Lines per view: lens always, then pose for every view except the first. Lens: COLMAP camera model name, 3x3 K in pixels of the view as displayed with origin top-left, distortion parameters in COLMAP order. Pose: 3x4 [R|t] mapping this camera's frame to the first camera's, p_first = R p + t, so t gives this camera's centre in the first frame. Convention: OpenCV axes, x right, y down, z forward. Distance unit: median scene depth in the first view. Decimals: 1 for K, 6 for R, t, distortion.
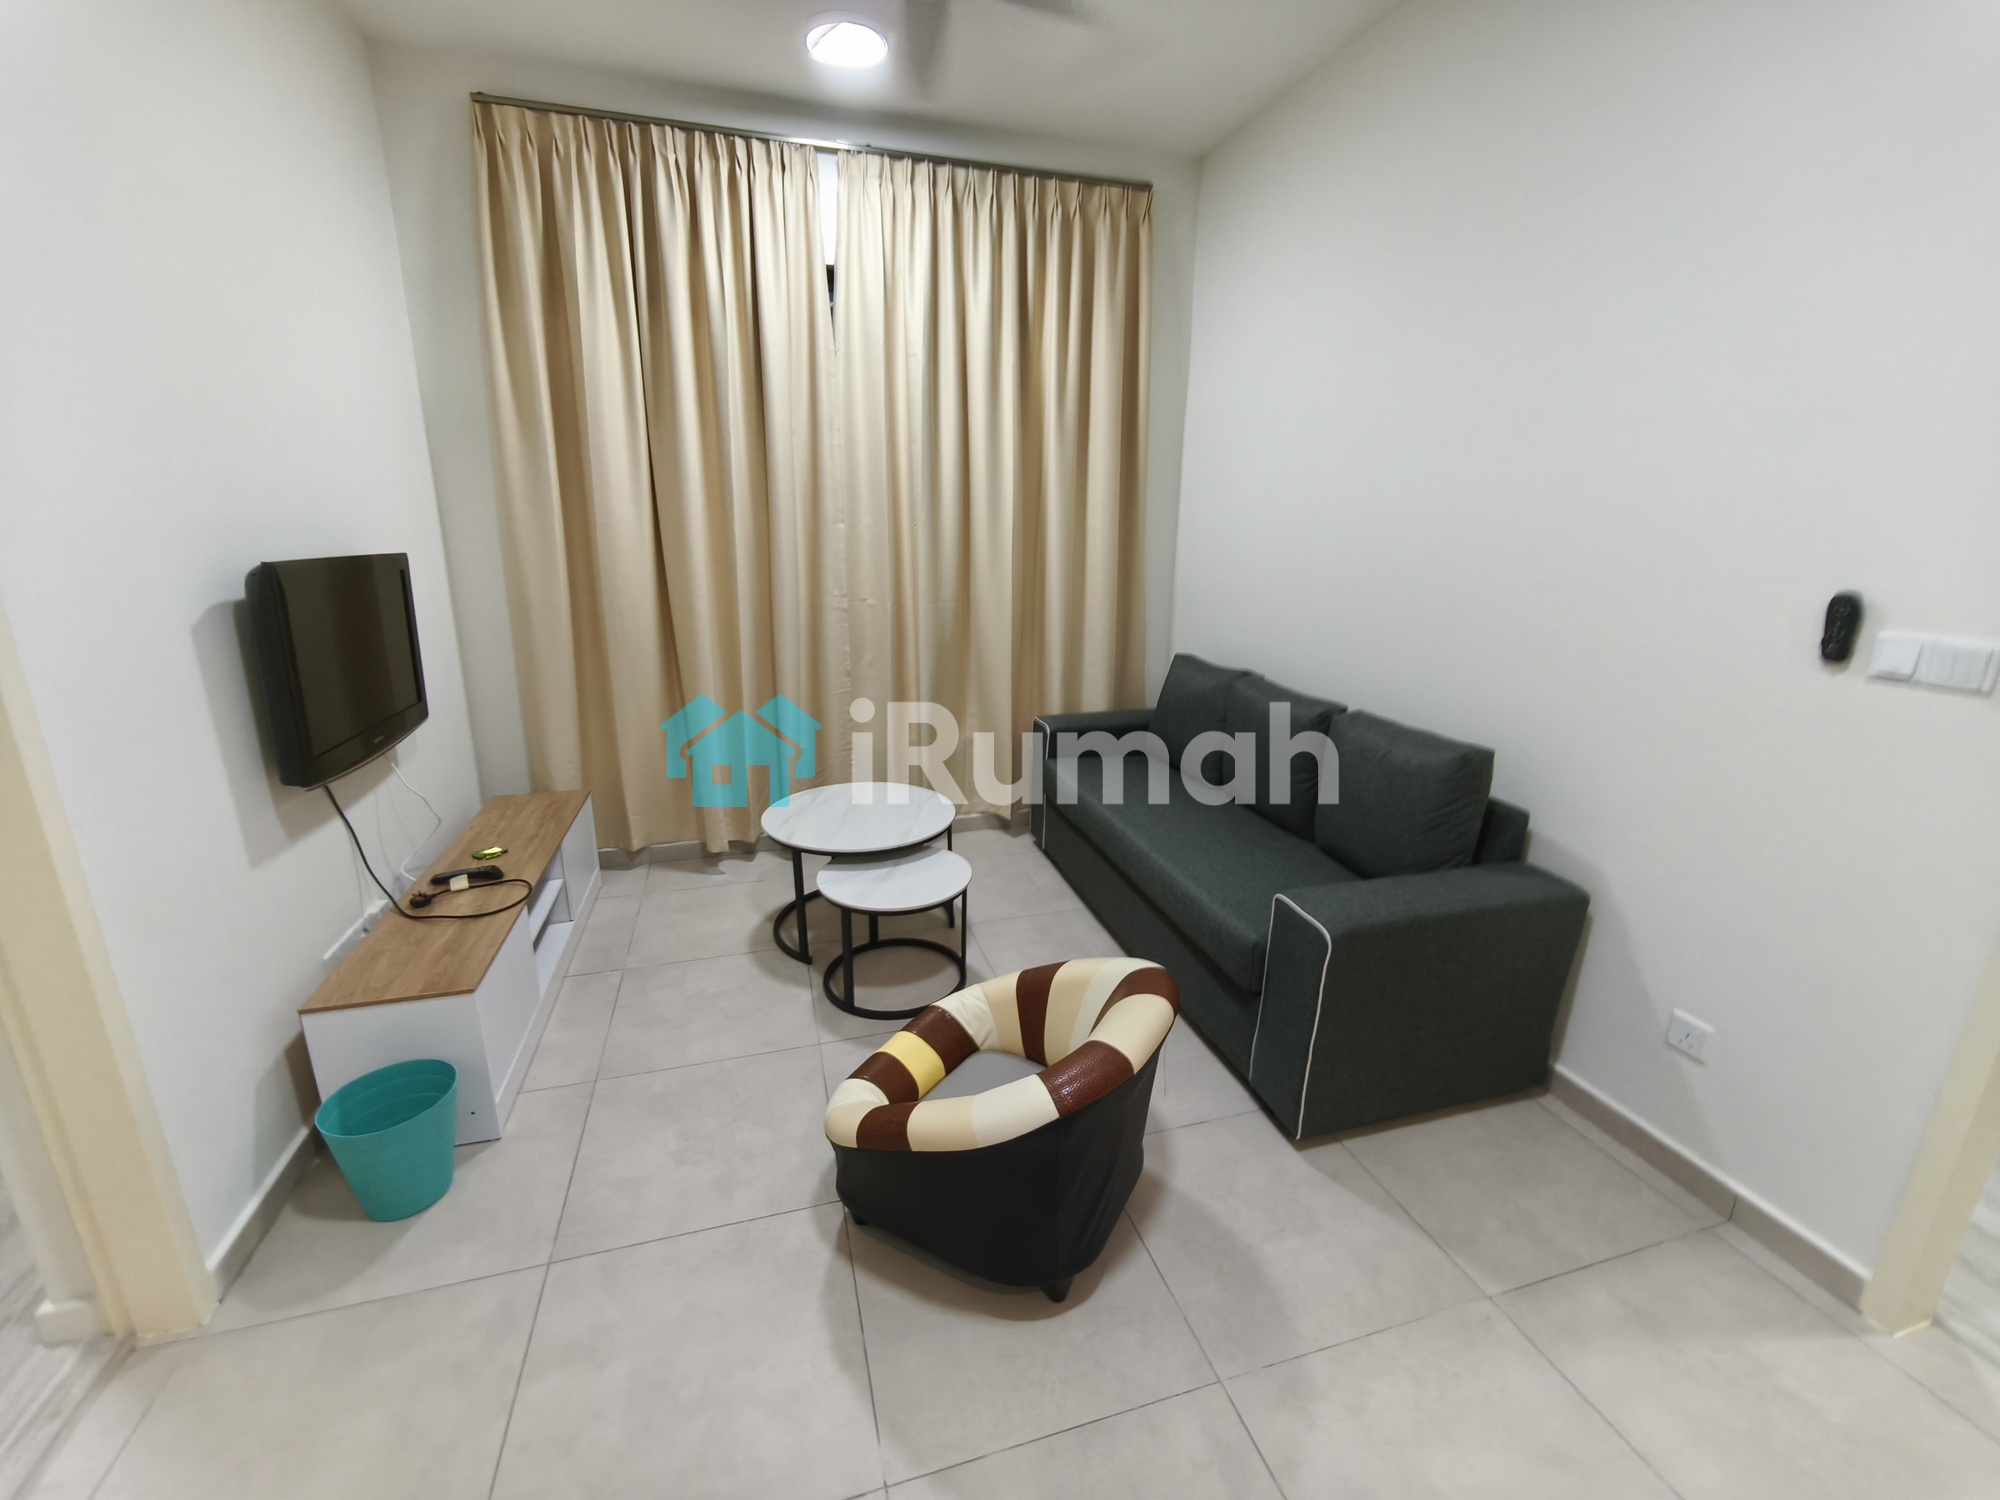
lens RADIAL K [[855.3, 0, 1000.0], [0, 855.3, 750.0], [0, 0, 1]] dist [-0.001891, -0.000469]
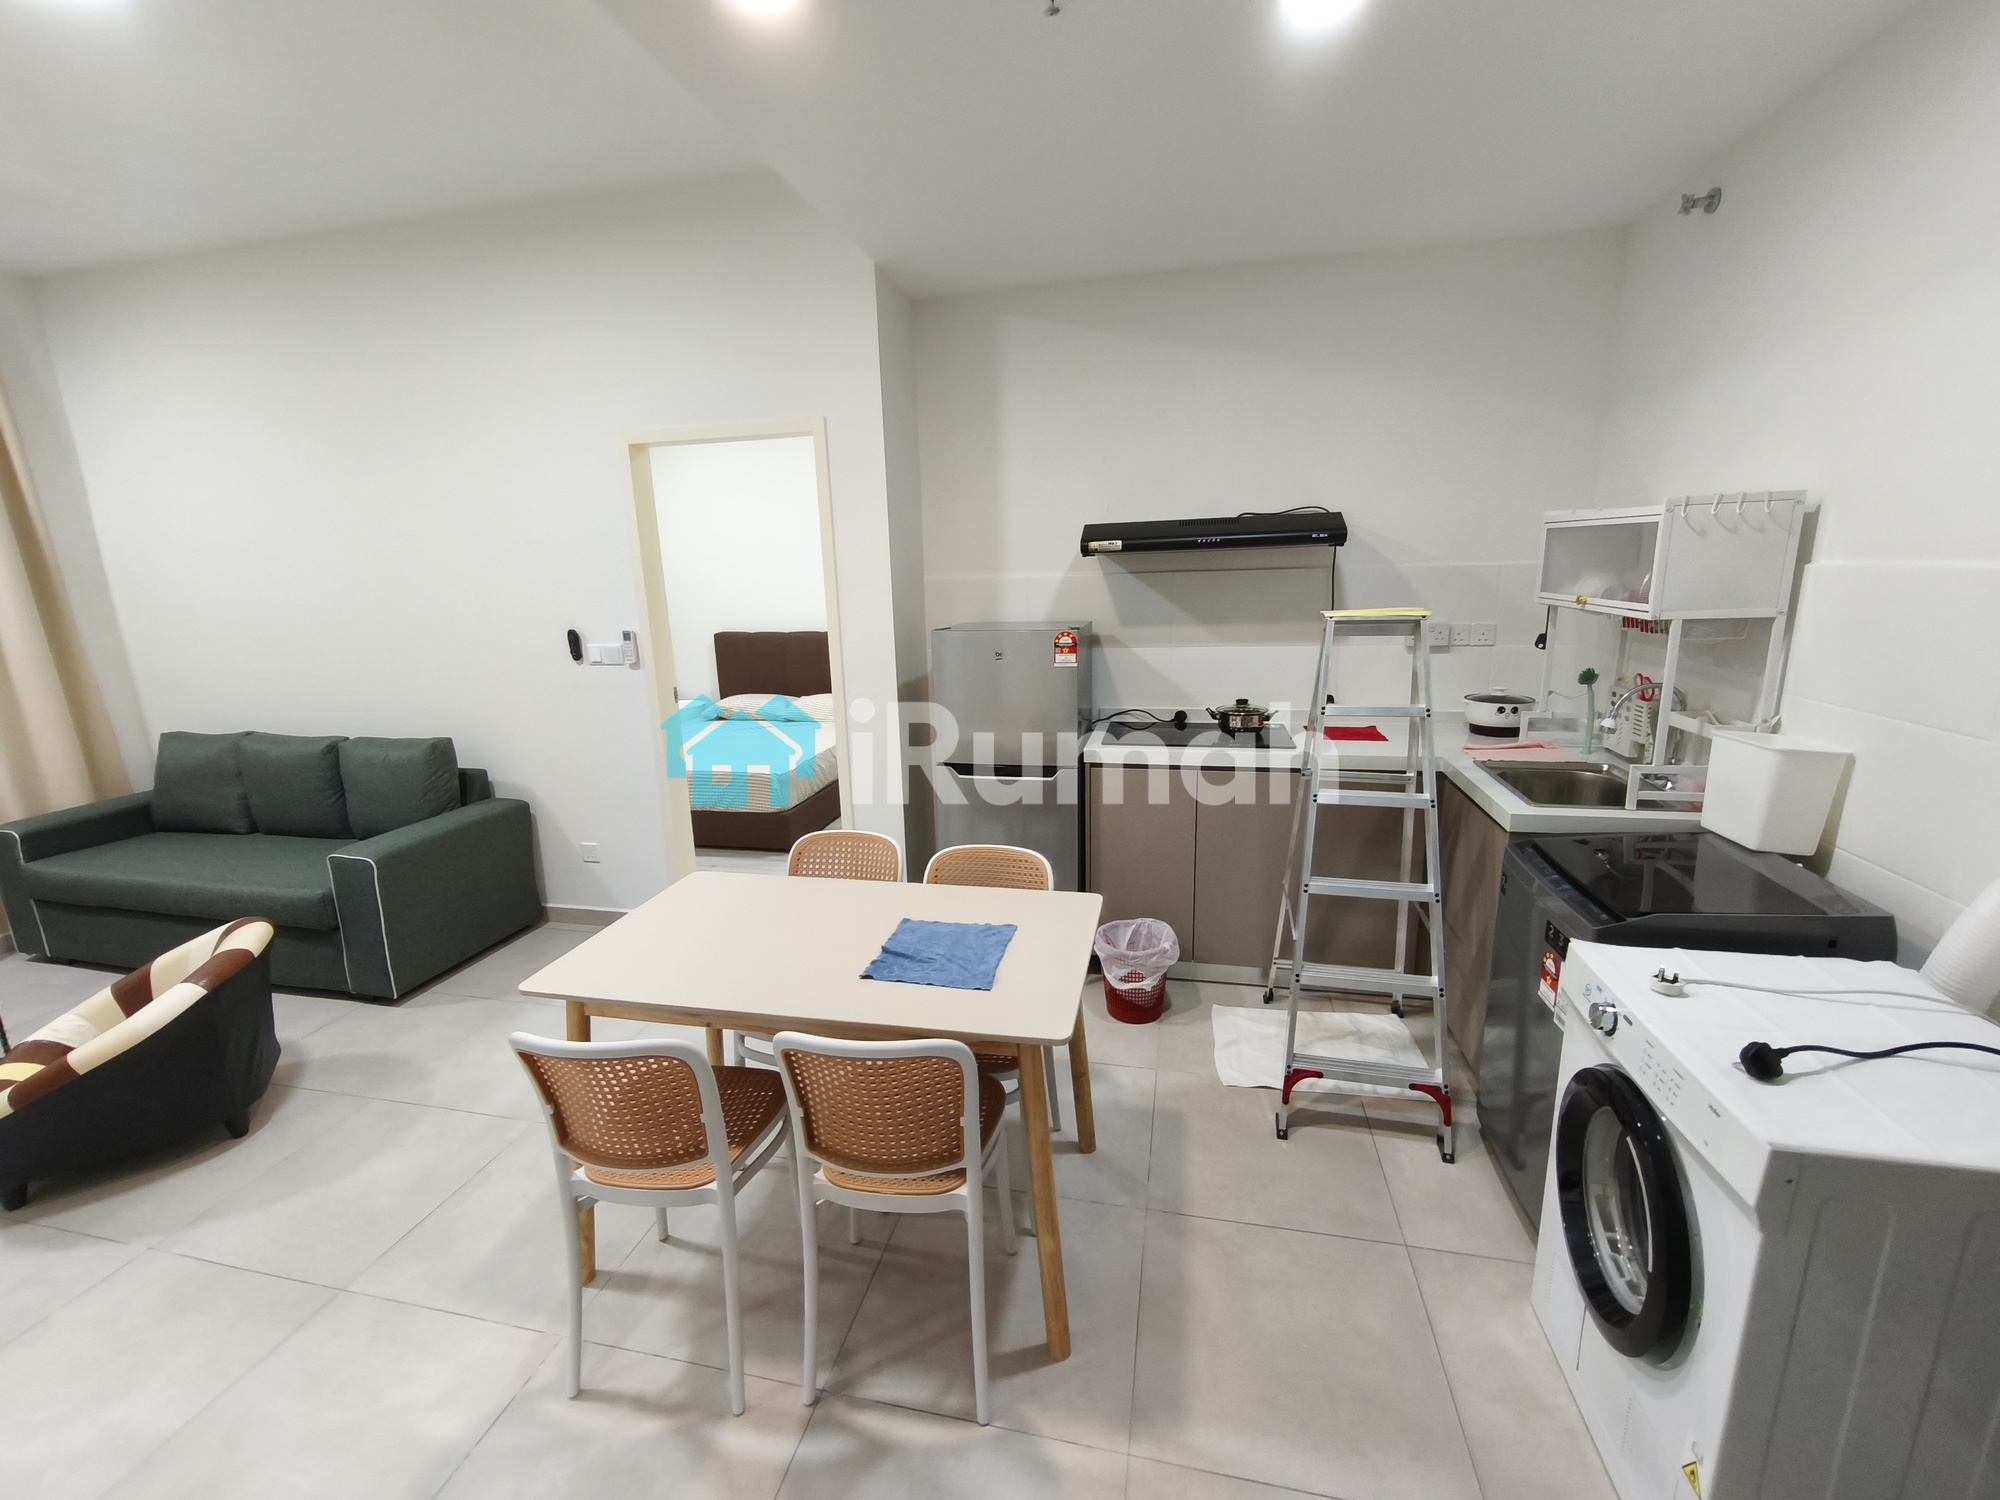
lens RADIAL K [[855.3, 0, 1000.0], [0, 855.3, 750.0], [0, 0, 1]] dist [-0.001891, -0.000469]
pose [[0.505368, -0.211895, 0.836483, -0.291633], [0.262439, 0.961203, 0.084934, 0.166147], [-0.822027, 0.176603, 0.541371, -0.804742]]
